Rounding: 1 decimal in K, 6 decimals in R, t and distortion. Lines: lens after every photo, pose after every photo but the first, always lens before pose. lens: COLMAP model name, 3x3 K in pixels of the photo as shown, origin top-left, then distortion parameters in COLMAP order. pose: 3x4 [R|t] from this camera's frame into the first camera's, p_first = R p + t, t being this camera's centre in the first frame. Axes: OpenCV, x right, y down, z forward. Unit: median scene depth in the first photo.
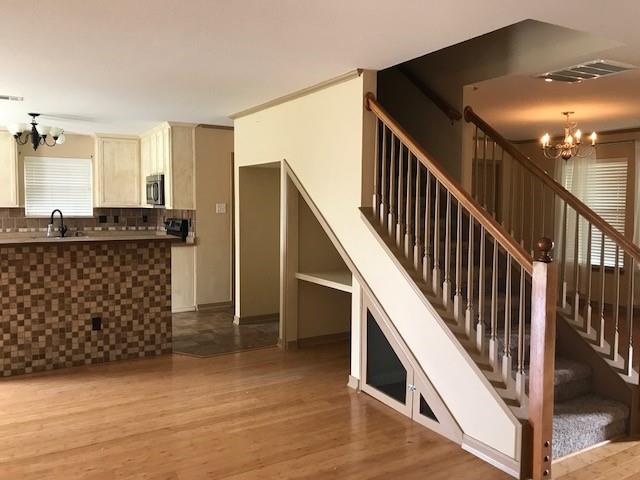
lens RADIAL K [[533.0, 0, 320.2], [0, 533.0, 237.5], [0, 0, 1]] dist [0.006612, 0.003297]
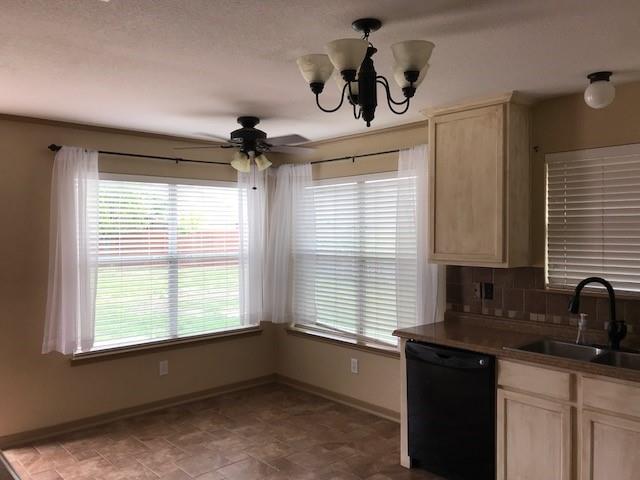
lens RADIAL K [[533.0, 0, 320.2], [0, 533.0, 237.5], [0, 0, 1]] dist [0.006612, 0.003297]
pose [[0.197502, -0.003345, -0.980297, -0.149704], [-0.064870, 0.997758, -0.016474, -0.062331], [0.978154, 0.066845, 0.196842, 0.729463]]
